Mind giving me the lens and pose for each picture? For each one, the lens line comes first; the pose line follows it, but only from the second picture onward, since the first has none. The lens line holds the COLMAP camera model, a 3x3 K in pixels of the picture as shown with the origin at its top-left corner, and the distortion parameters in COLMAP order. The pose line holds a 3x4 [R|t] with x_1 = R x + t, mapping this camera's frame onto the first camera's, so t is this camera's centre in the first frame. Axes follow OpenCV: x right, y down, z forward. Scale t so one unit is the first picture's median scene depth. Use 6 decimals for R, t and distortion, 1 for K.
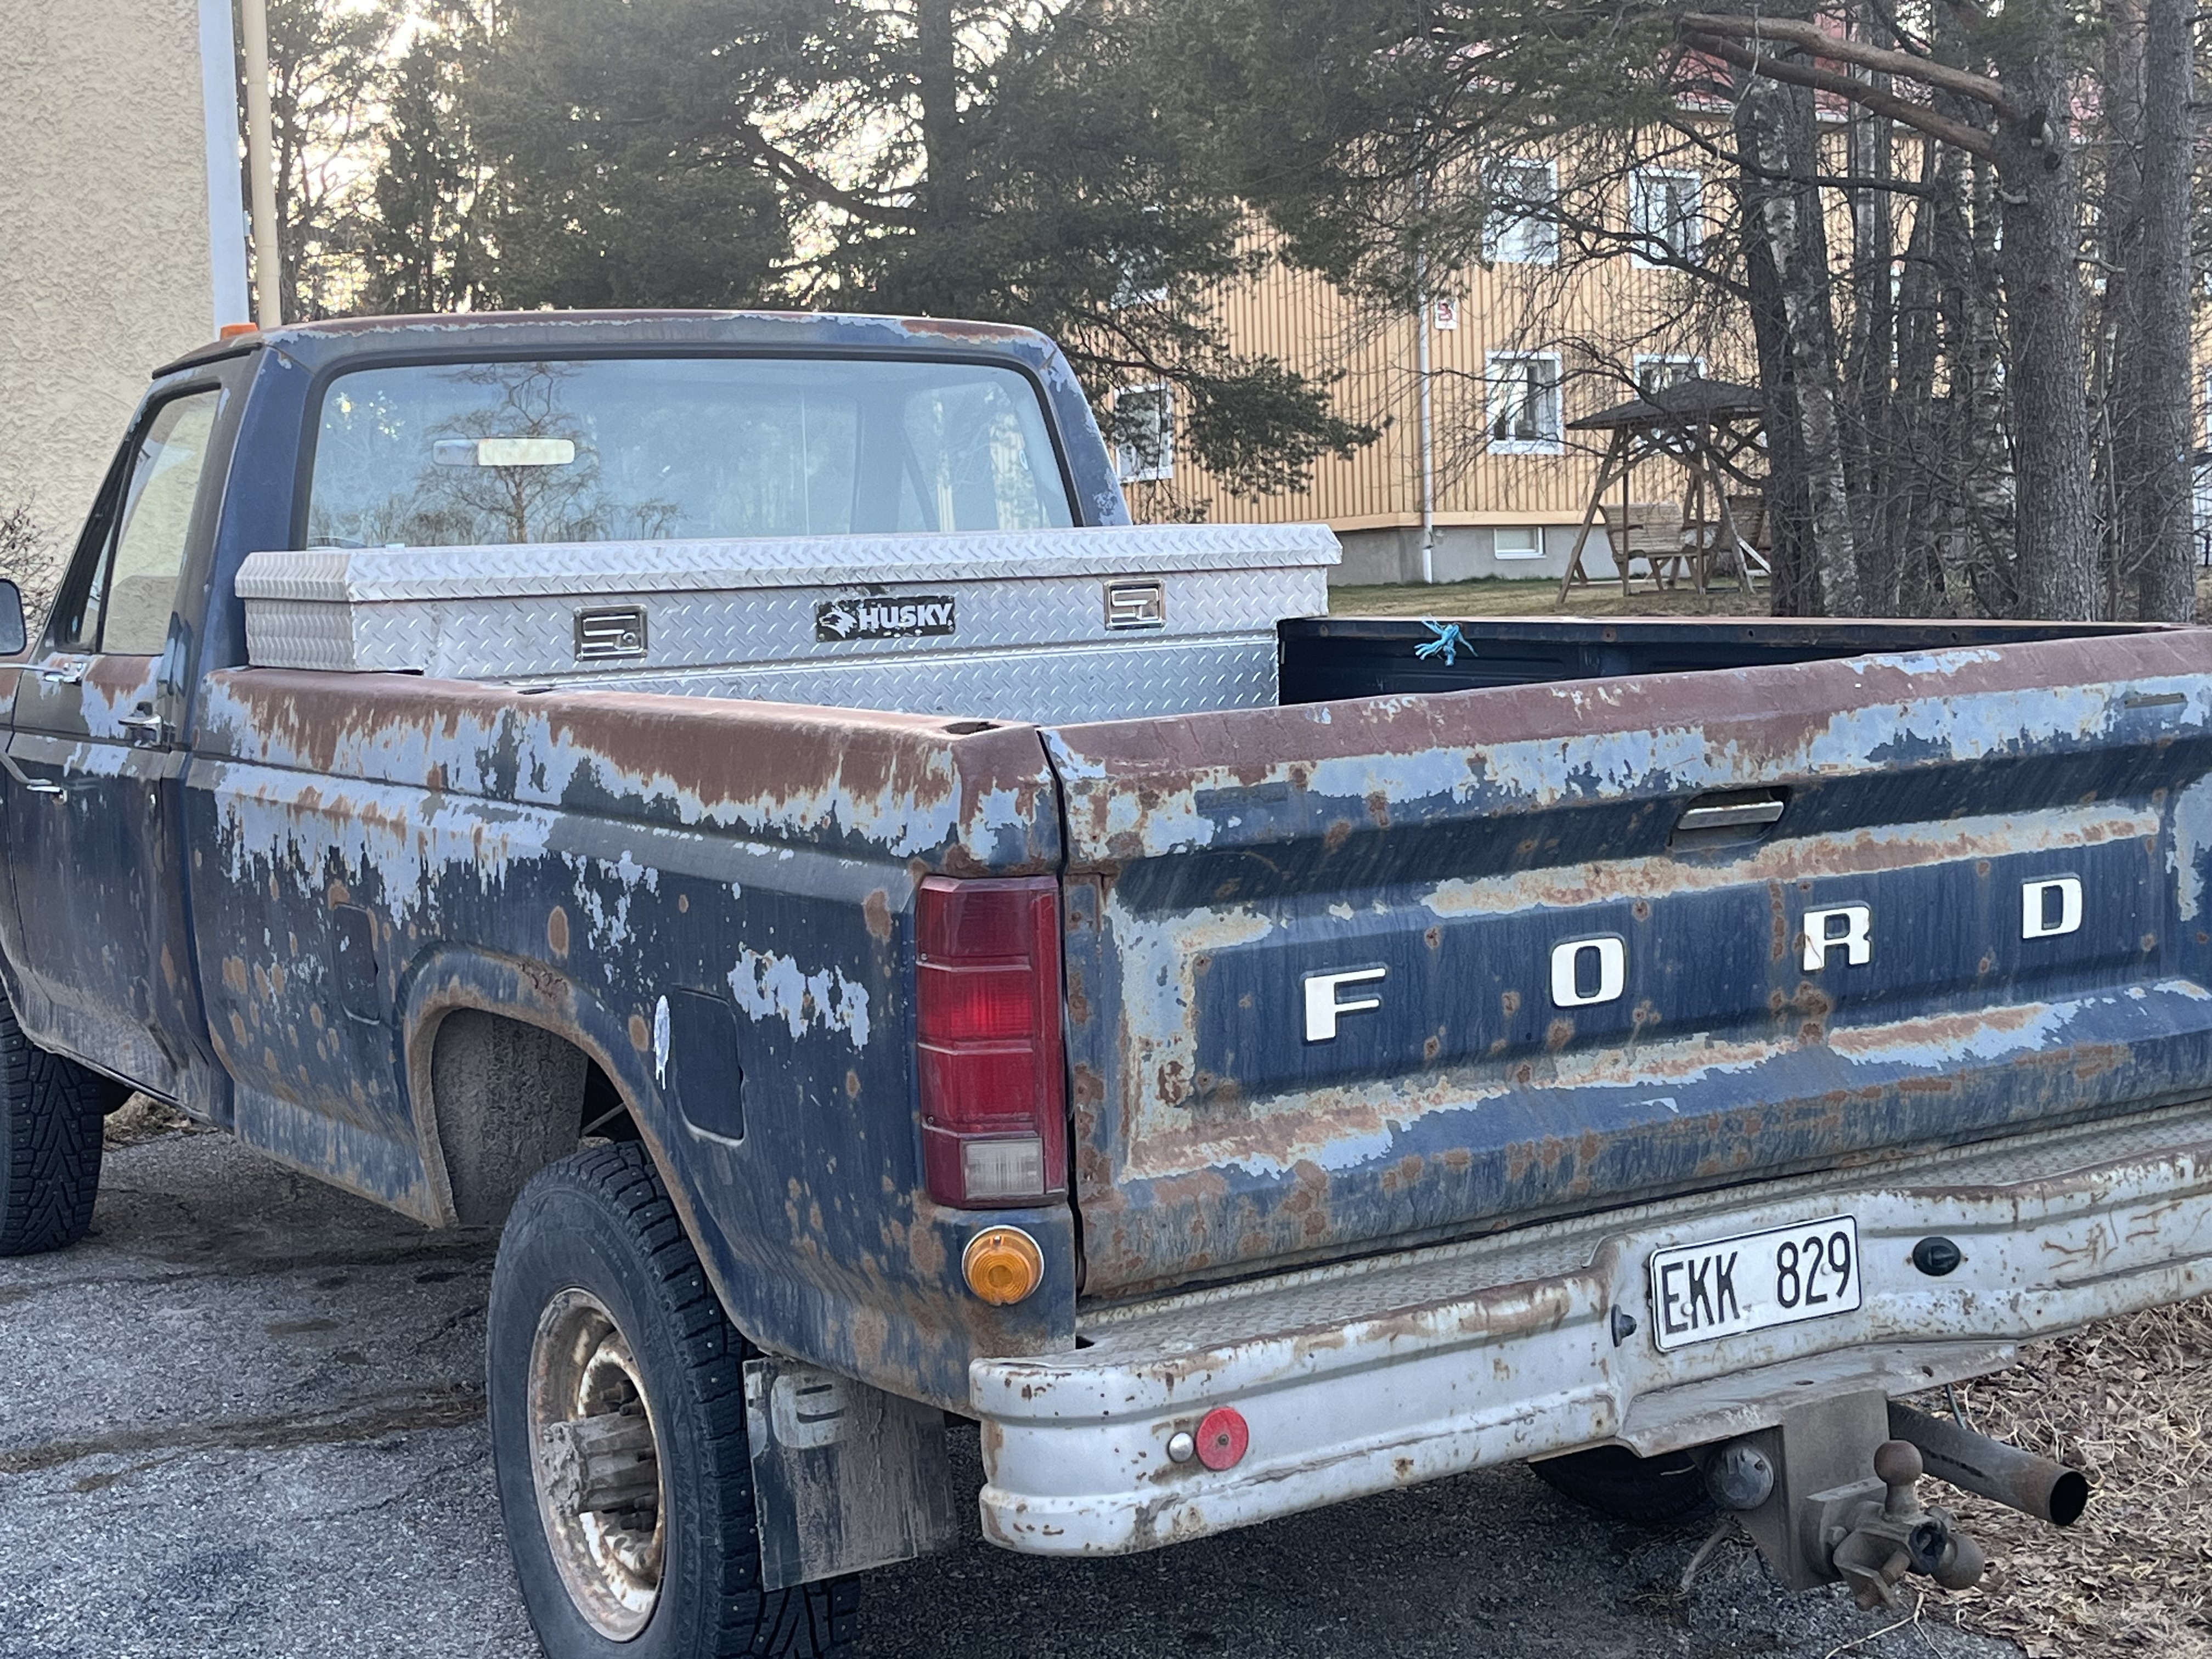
lens RADIAL K [[3342.8, 0, 1106.5], [0, 3342.8, 824.3], [0, 0, 1]] dist [0.105750, 0.000000]
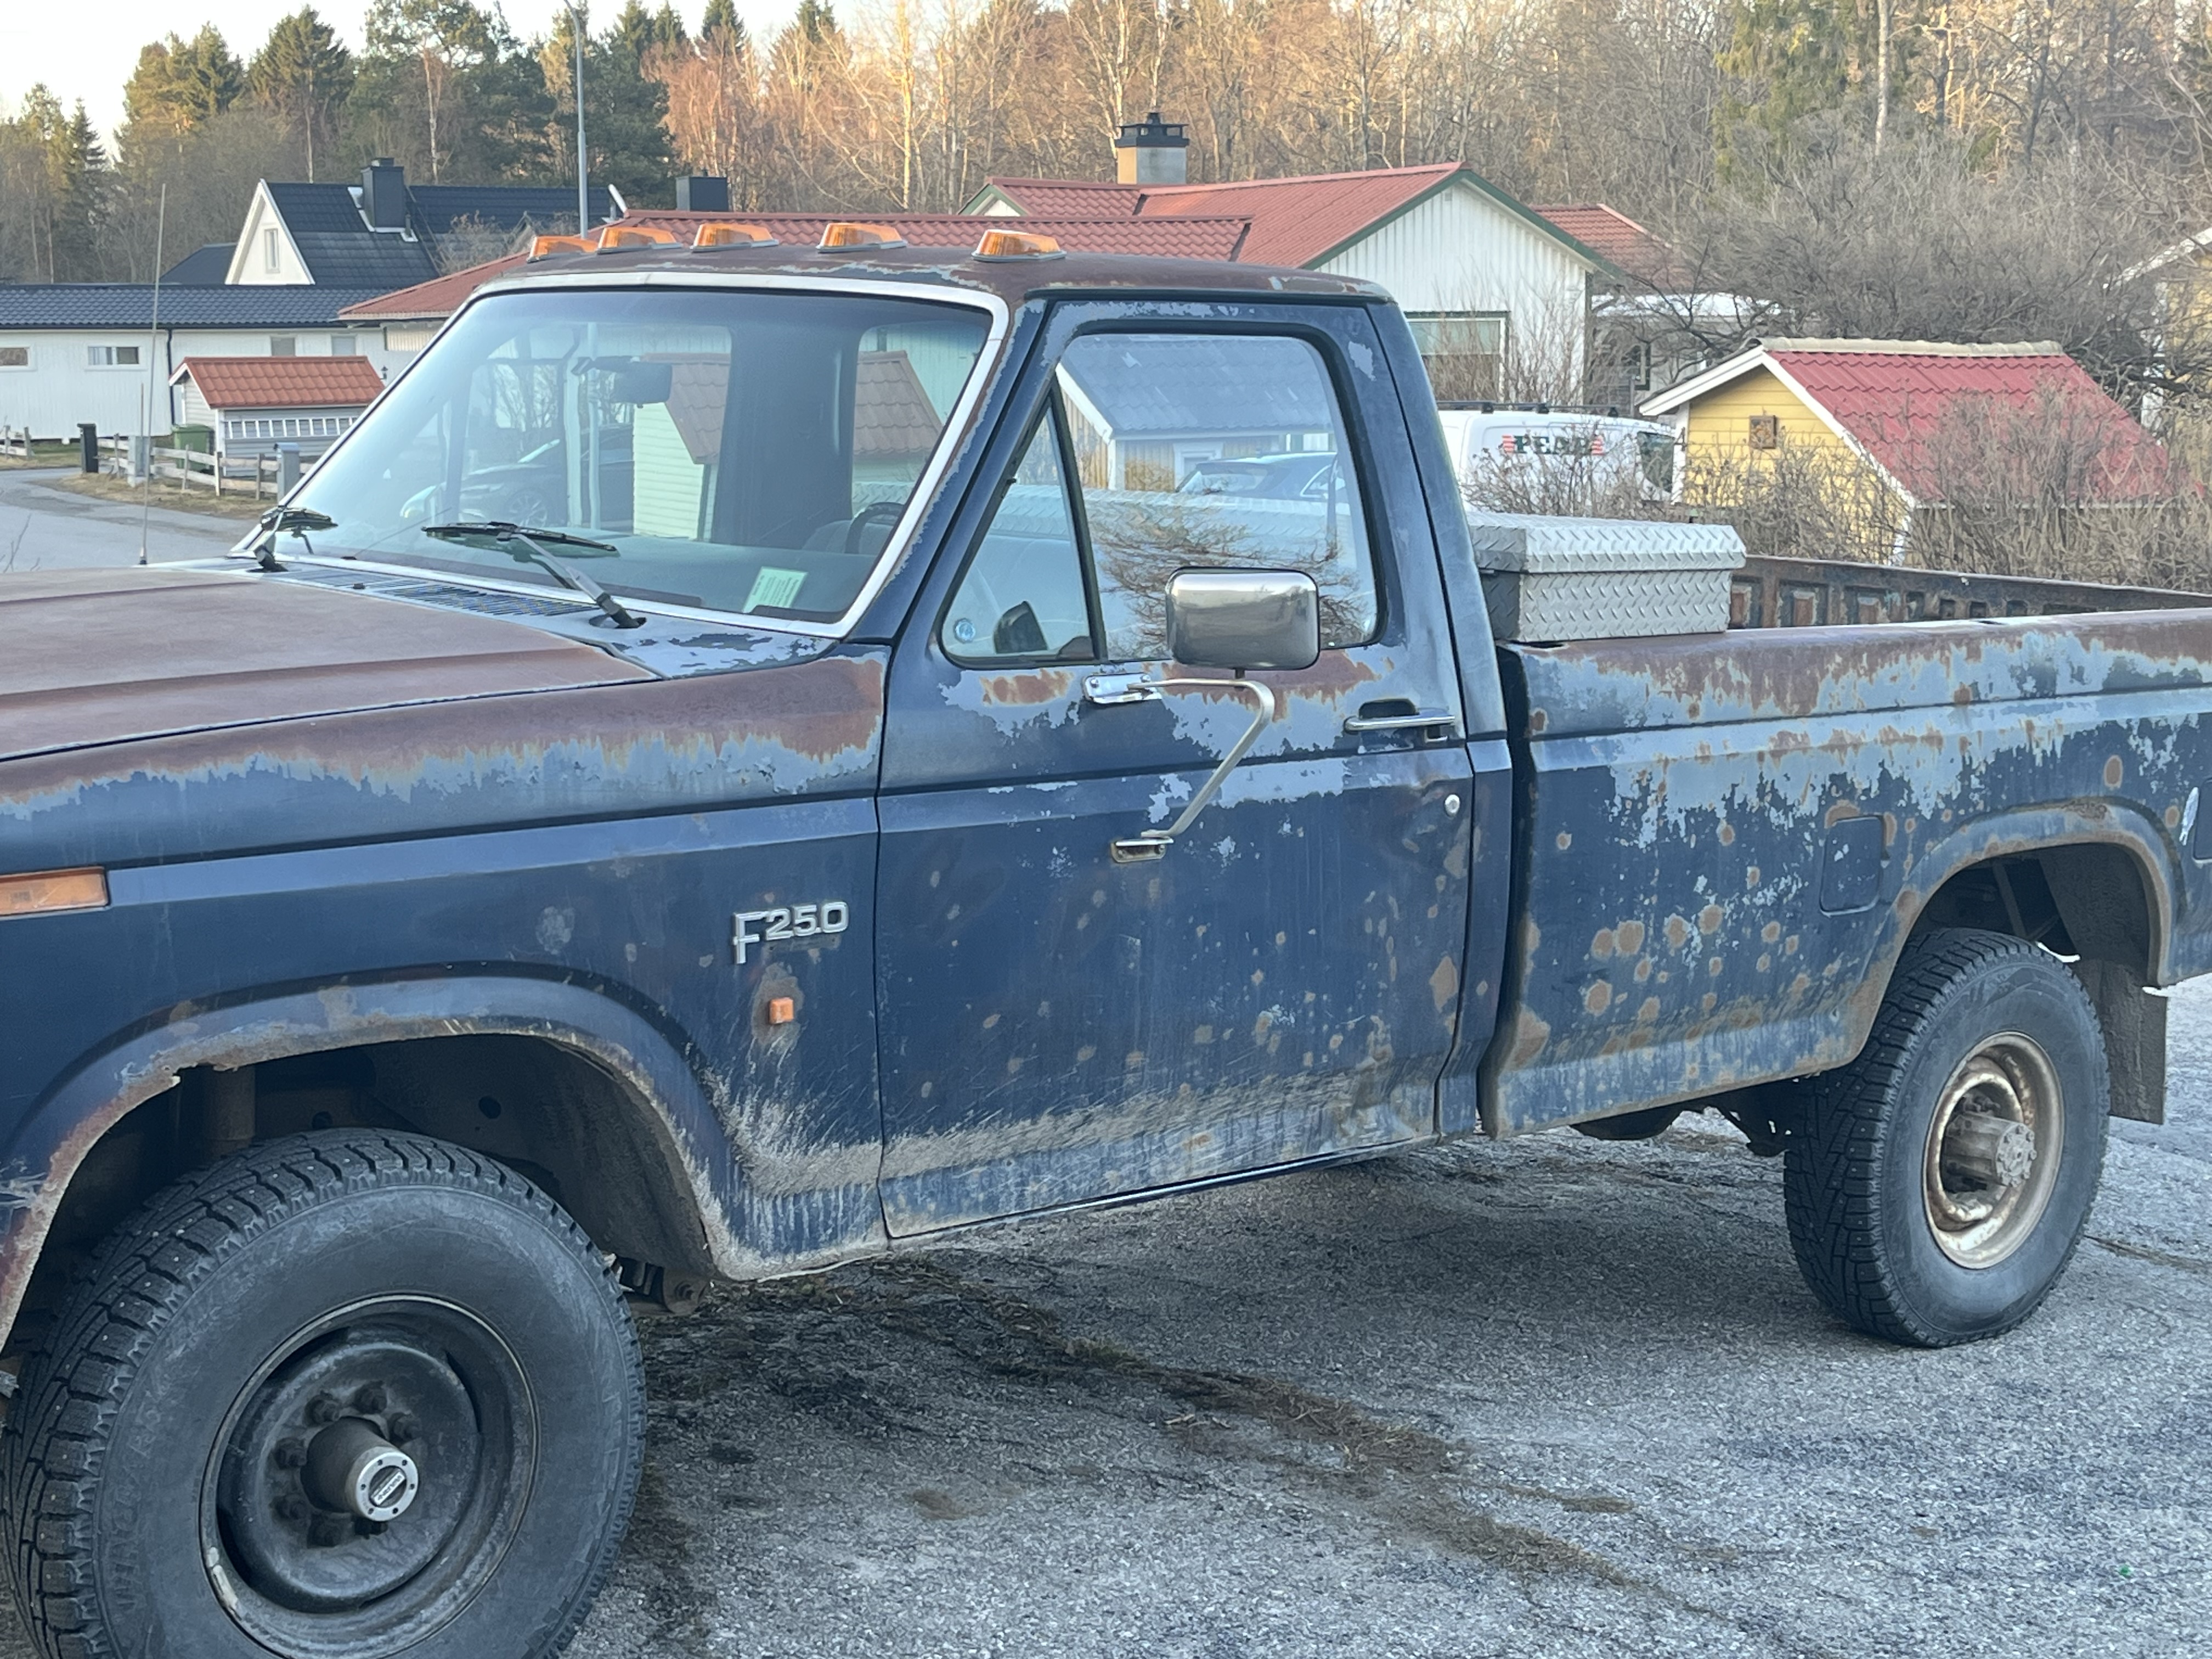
lens RADIAL K [[3342.8, 0, 1100.2], [0, 3342.8, 819.0], [0, 0, 1]] dist [0.105750, 0.000000]
pose [[-0.184022, -0.105441, 0.977250, -1.555721], [0.065492, 0.990705, 0.119225, -0.157557], [-0.980738, 0.085942, -0.175406, 1.695845]]
